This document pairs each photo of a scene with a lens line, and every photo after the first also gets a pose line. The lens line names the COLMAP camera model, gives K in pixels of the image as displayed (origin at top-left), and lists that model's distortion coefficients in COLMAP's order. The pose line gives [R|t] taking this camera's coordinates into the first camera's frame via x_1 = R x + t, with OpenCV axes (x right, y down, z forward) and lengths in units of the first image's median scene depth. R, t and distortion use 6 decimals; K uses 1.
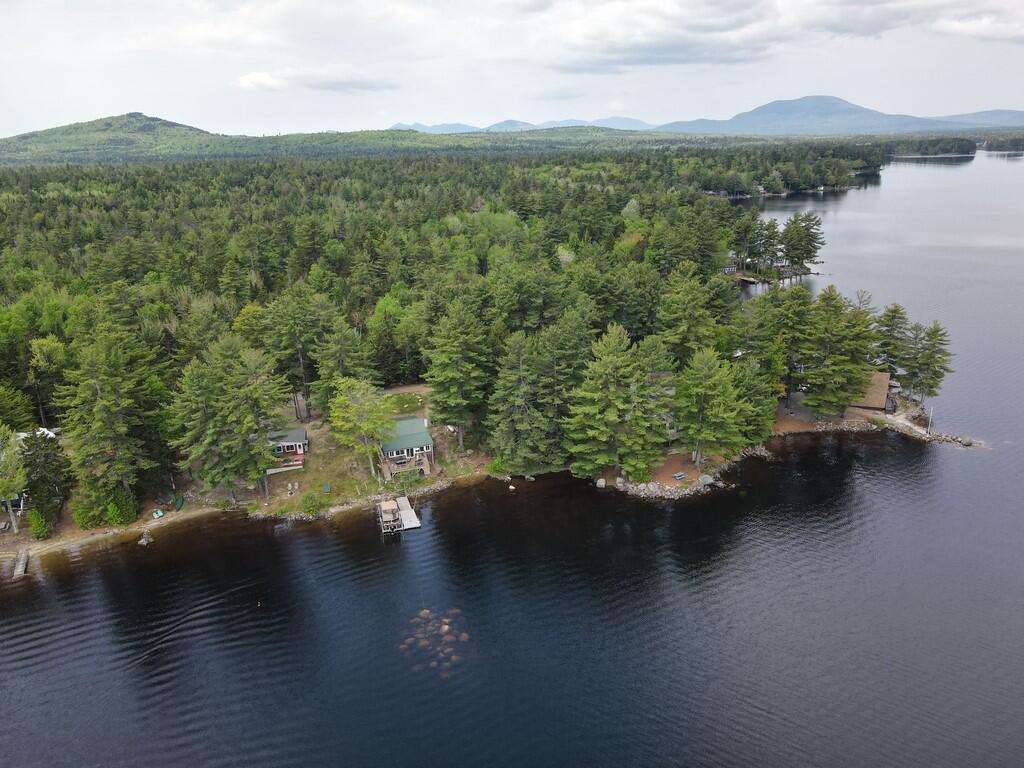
lens RADIAL K [[748.6, 0, 507.7], [0, 748.6, 380.2], [0, 0, 1]] dist [0.007415, 0.012253]
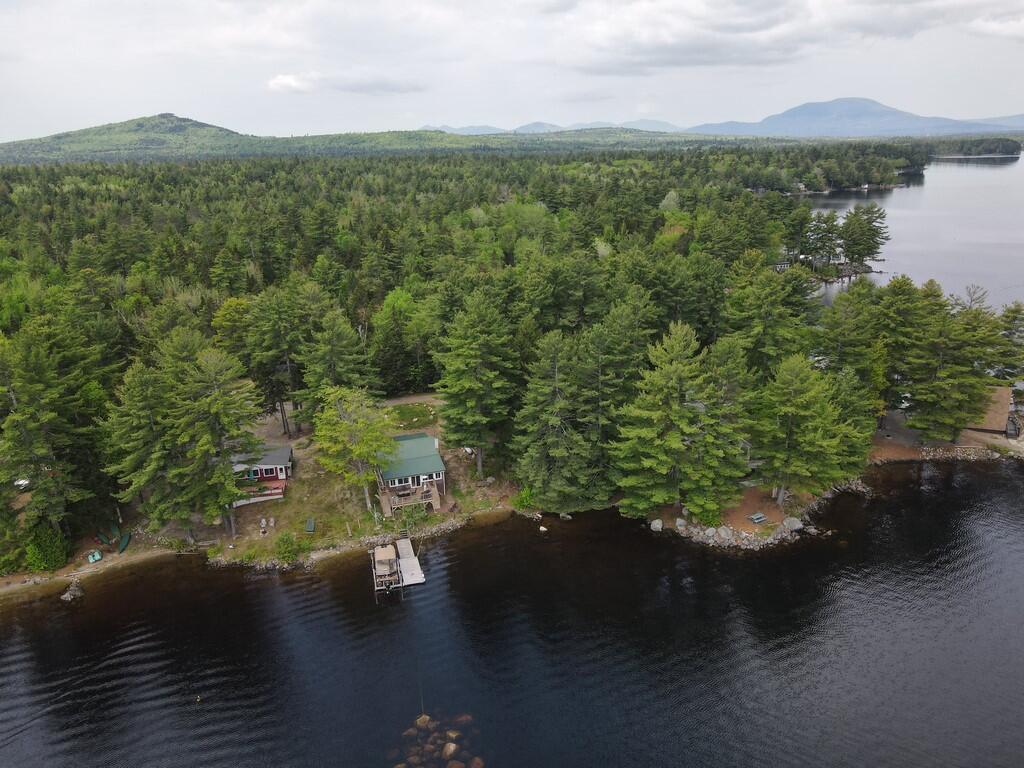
lens RADIAL K [[748.6, 0, 507.3], [0, 748.6, 379.4], [0, 0, 1]] dist [0.007415, 0.012253]
pose [[0.999381, 0.012487, -0.032894, -0.006852], [-0.012619, 0.999913, -0.003834, -0.009027], [0.032844, 0.004246, 0.999451, 0.181418]]
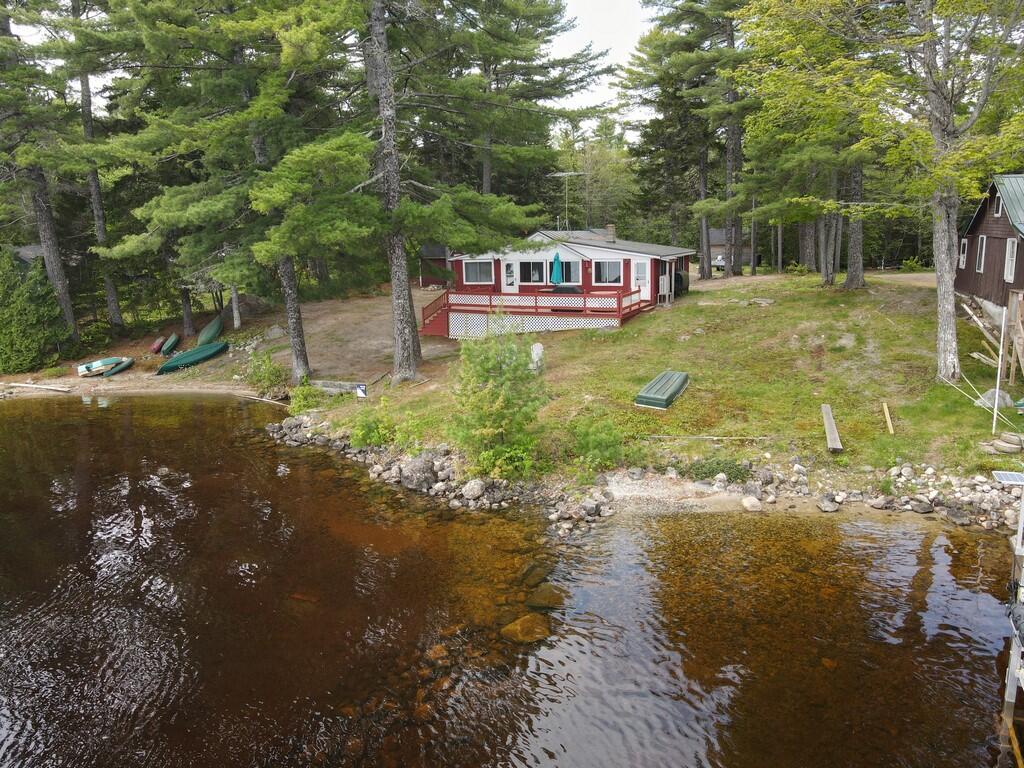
lens RADIAL K [[748.6, 0, 511.5], [0, 748.6, 377.3], [0, 0, 1]] dist [0.007415, 0.012253]
pose [[0.771969, 0.127594, -0.622723, -0.131010], [-0.189040, 0.981406, -0.033260, 0.131829], [0.606900, 0.143395, 0.781735, 0.708197]]
